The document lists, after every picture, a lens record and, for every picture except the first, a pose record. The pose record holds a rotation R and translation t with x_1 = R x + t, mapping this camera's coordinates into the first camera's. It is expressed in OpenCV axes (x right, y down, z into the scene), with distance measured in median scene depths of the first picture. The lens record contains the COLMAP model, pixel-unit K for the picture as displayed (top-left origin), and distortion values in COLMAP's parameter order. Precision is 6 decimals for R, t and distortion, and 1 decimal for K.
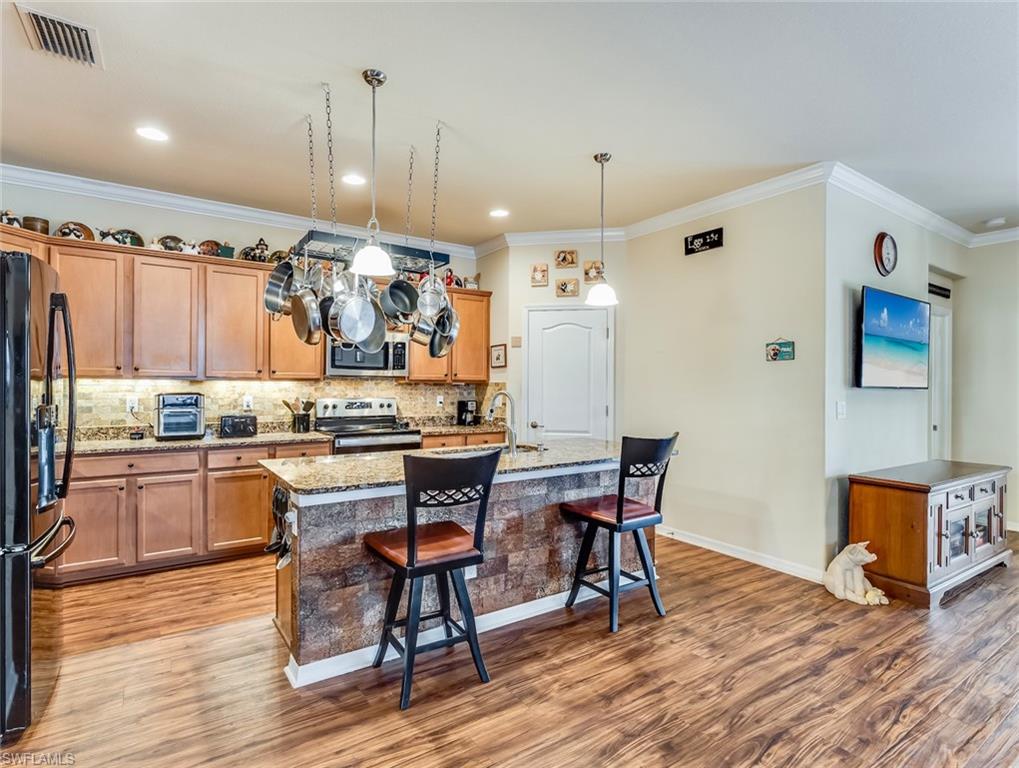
lens RADIAL K [[537.3, 0, 513.4], [0, 537.3, 382.2], [0, 0, 1]] dist [0.000733, -0.002300]
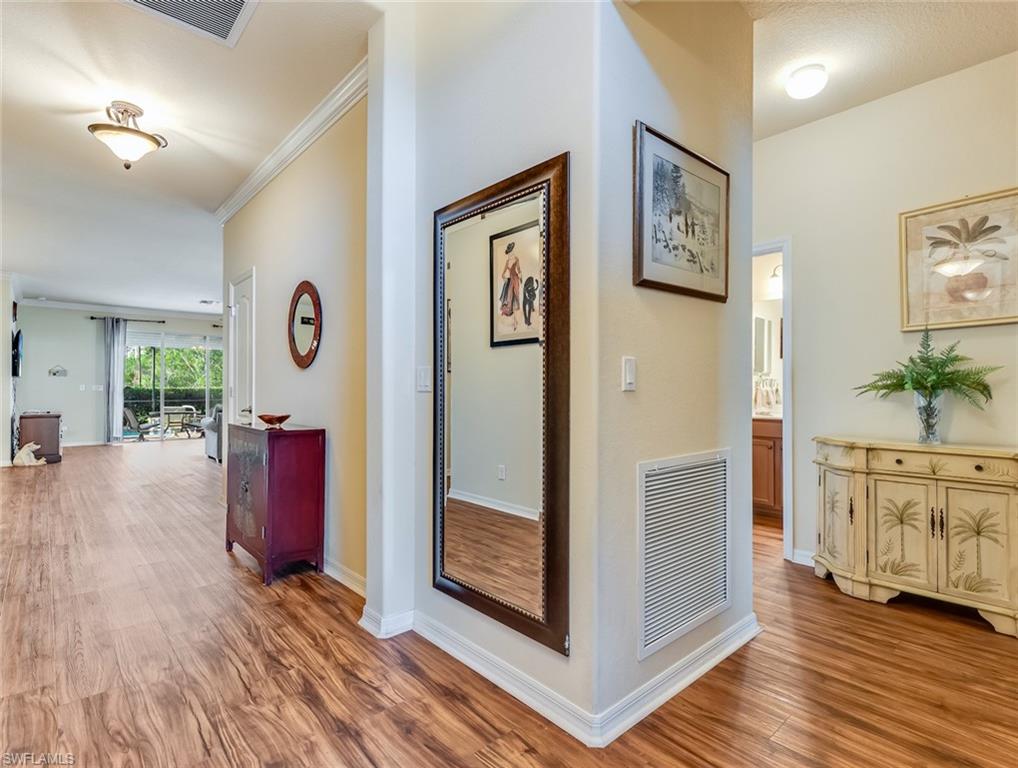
lens RADIAL K [[519.1, 0, 511.7], [0, 519.1, 389.4], [0, 0, 1]] dist [0.011344, -0.003412]
pose [[-0.124063, -0.002651, 0.992271, -1.653951], [-0.009814, 0.999951, 0.001445, 0.042085], [-0.992226, -0.009559, -0.124083, -0.693617]]
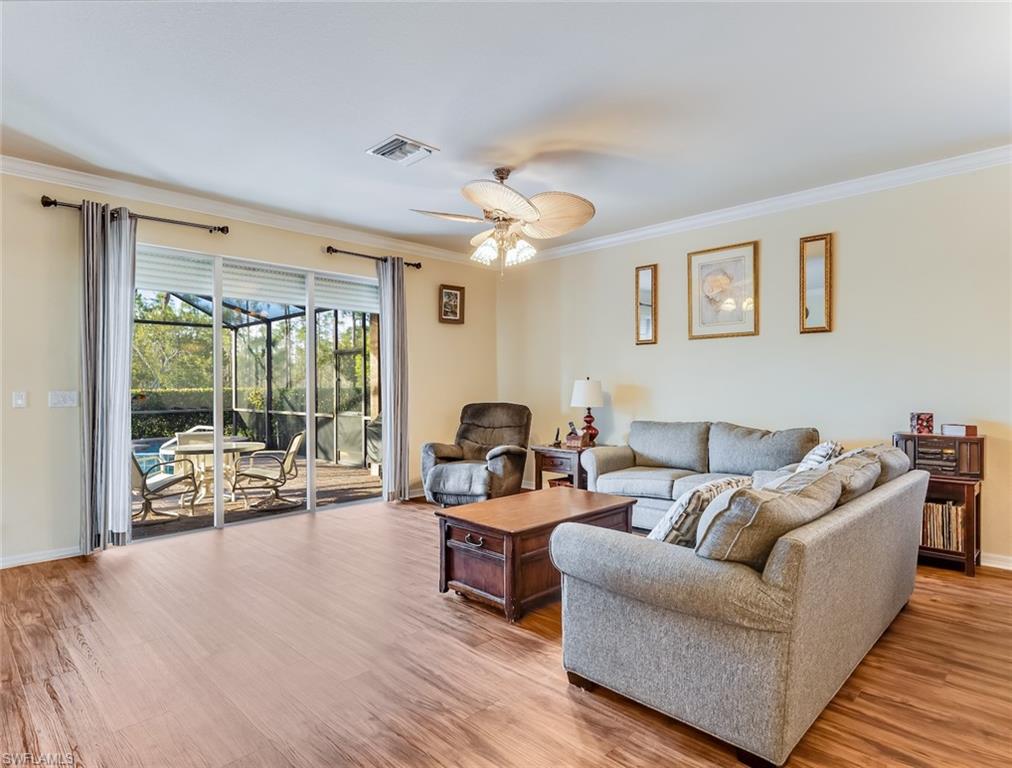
lens RADIAL K [[572.7, 0, 511.5], [0, 572.7, 388.2], [0, 0, 1]] dist [-0.000344, -0.002261]
pose [[-0.183627, -0.006972, 0.982971, 0.112188], [-0.003605, 0.999973, 0.006419, 0.029196], [-0.982989, -0.002365, -0.183647, 0.486176]]
